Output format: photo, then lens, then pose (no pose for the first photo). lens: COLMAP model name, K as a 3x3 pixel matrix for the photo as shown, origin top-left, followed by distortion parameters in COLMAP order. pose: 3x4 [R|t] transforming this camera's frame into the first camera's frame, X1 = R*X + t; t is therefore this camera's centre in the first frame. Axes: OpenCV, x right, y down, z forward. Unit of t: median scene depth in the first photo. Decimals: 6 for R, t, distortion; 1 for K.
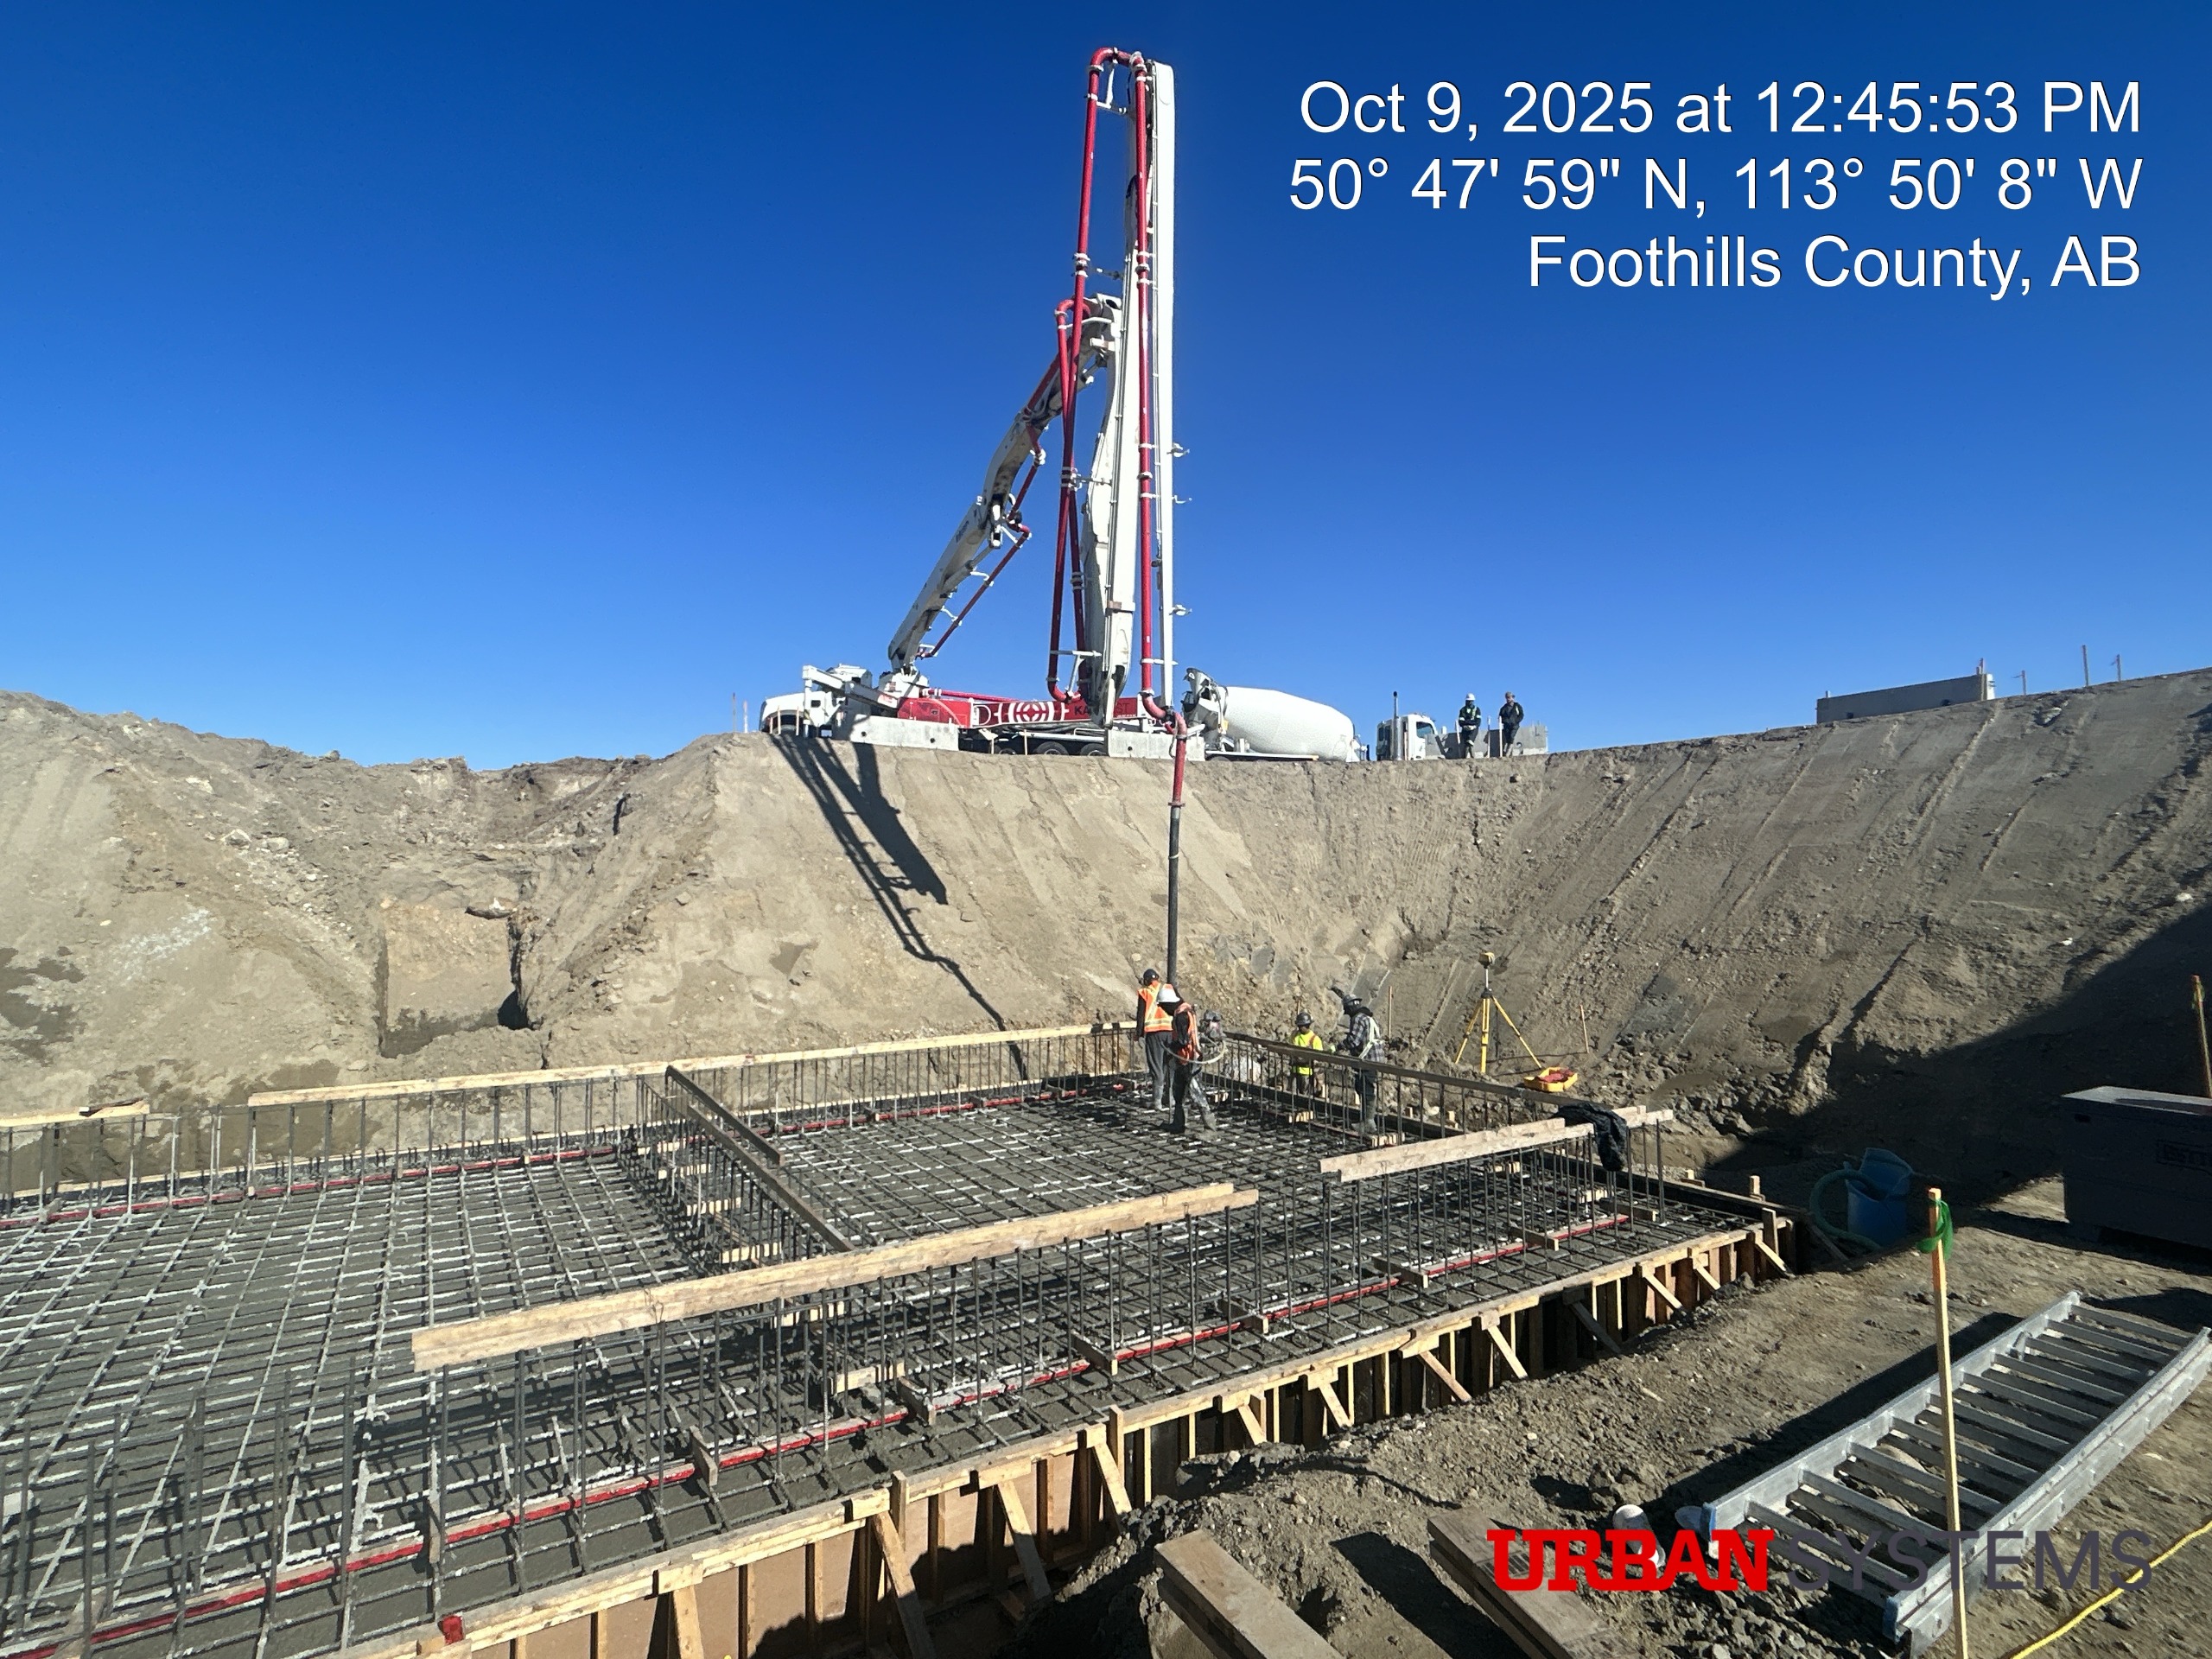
lens RADIAL K [[1097.3, 0, 1109.1], [0, 1097.3, 831.3], [0, 0, 1]] dist [0.032105, 0.000013]
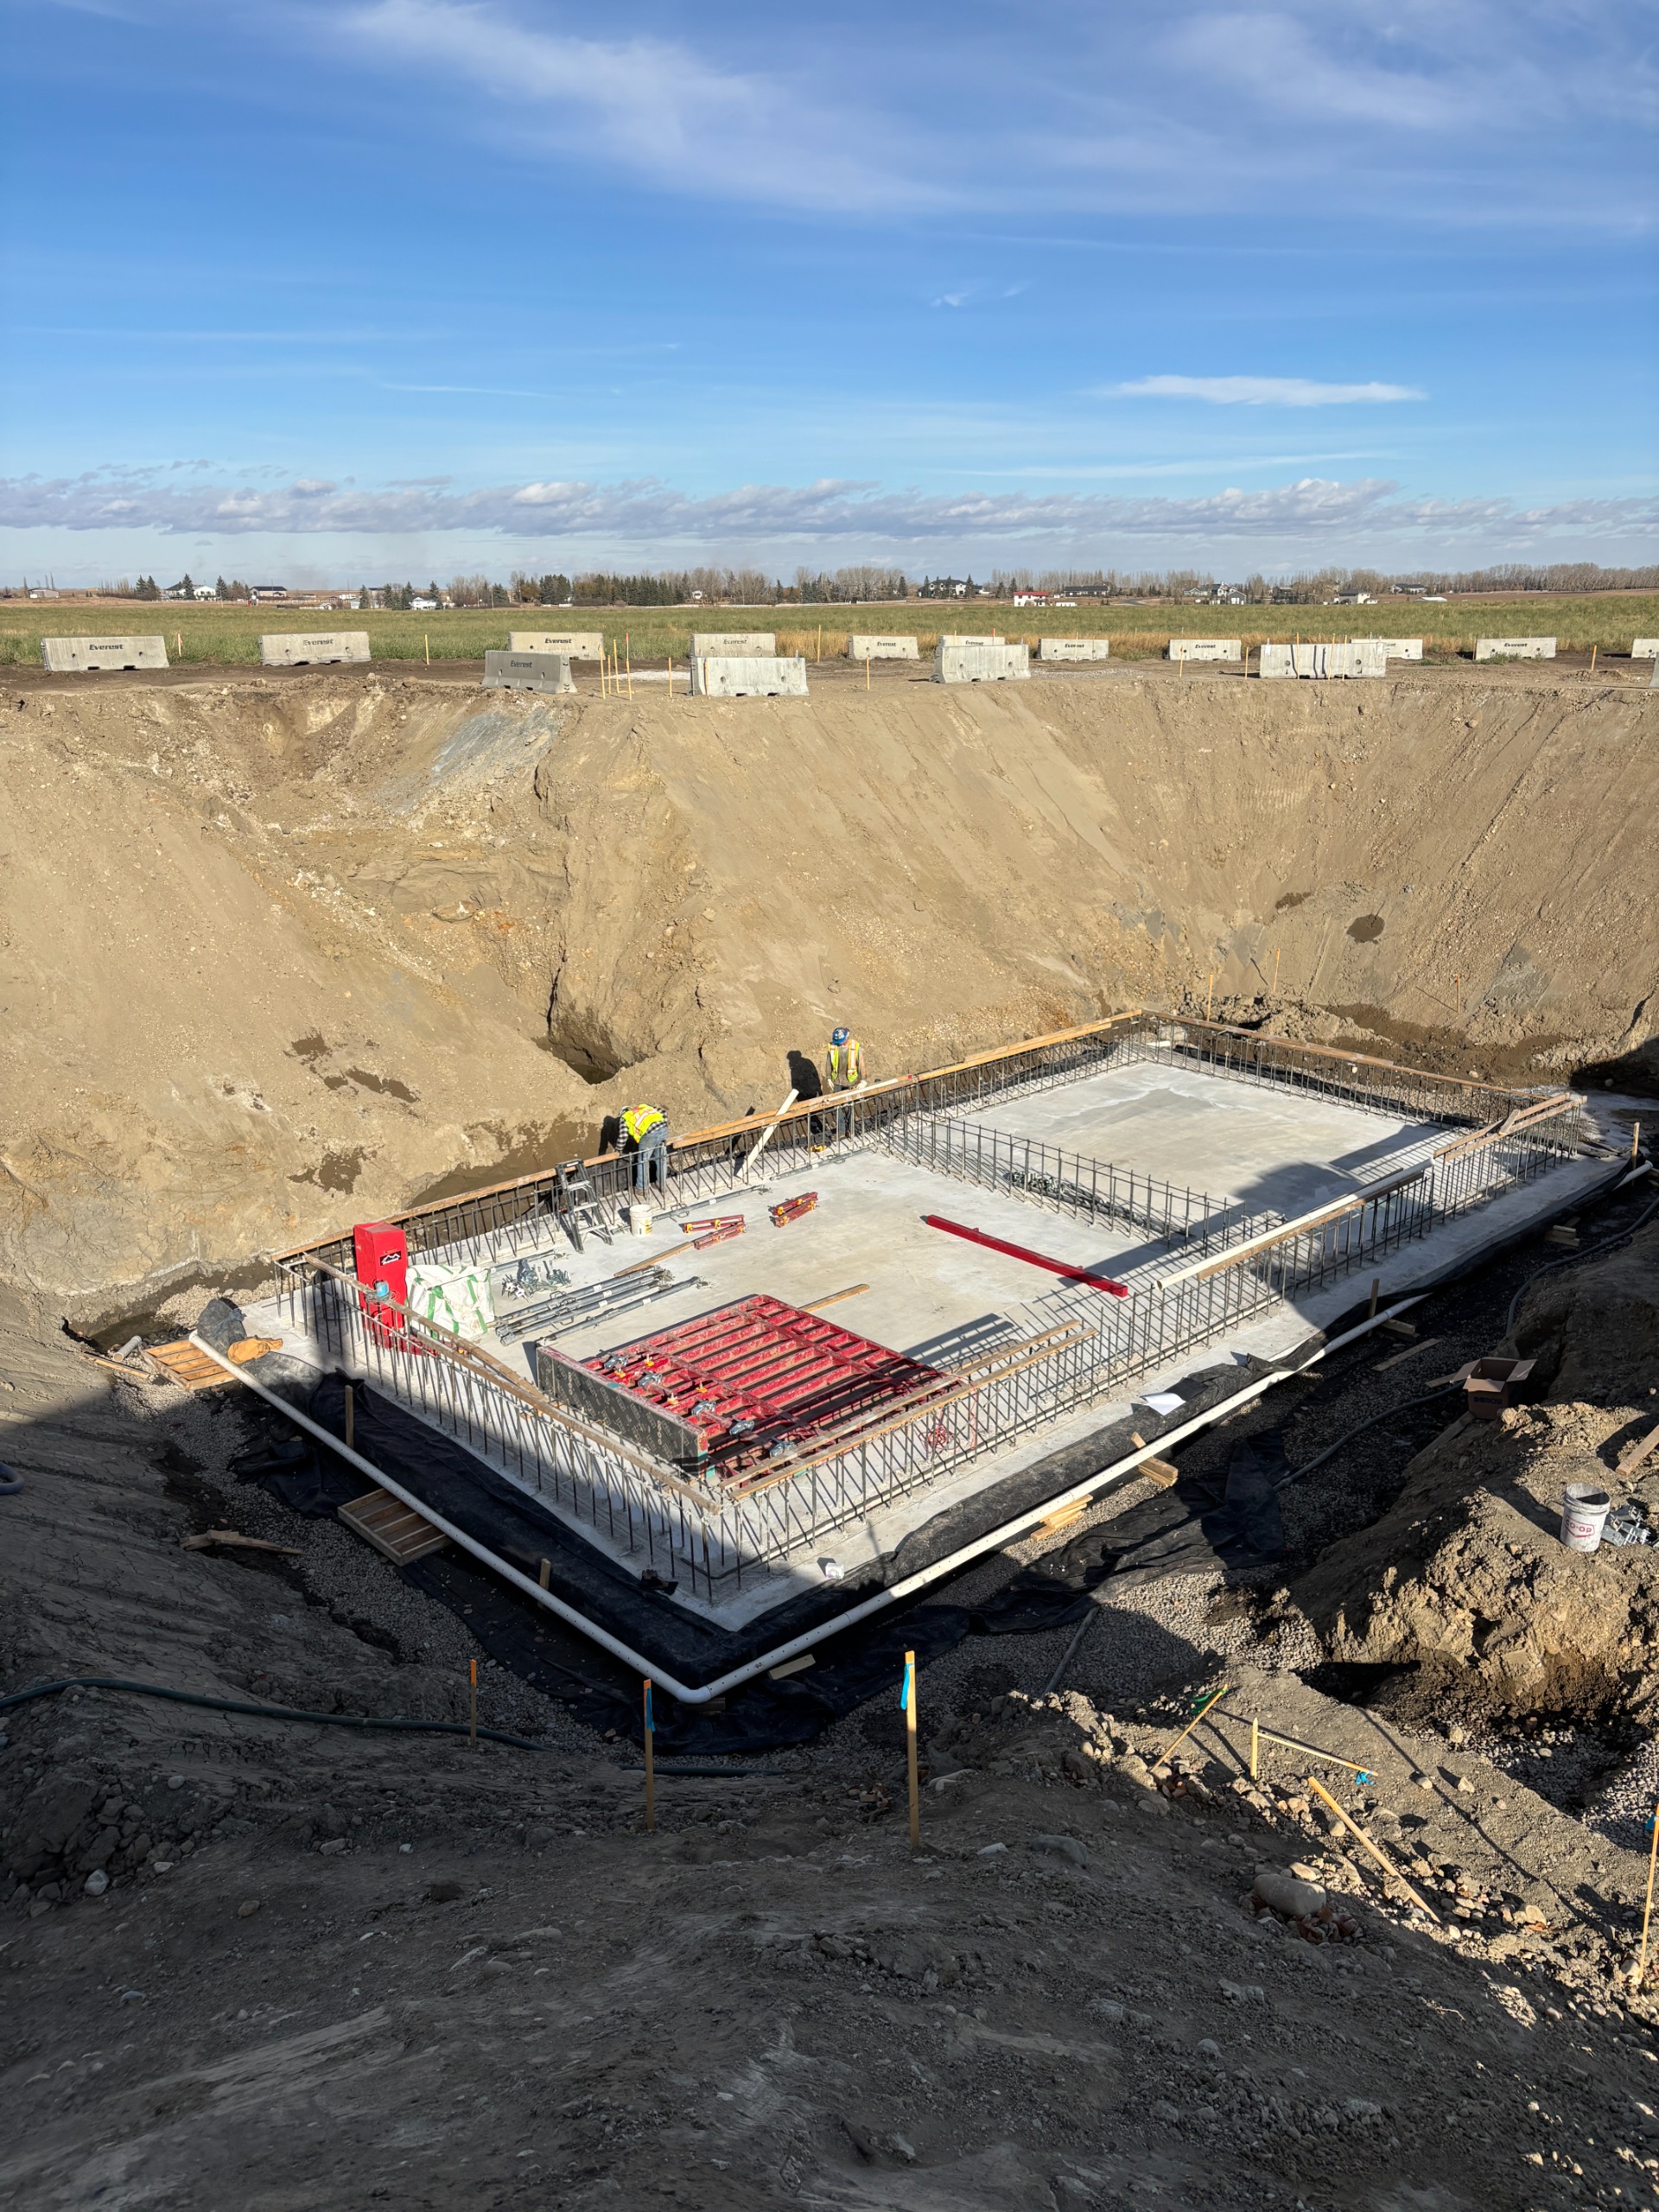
lens RADIAL K [[1676.2, 0, 842.4], [0, 1676.2, 1097.3], [0, 0, 1]] dist [0.025461, -0.009210]
pose [[0.974551, -0.059392, 0.216156, -0.497093], [-0.015761, 0.943722, 0.330364, -0.245624], [-0.223612, -0.325364, 0.918769, -0.449433]]
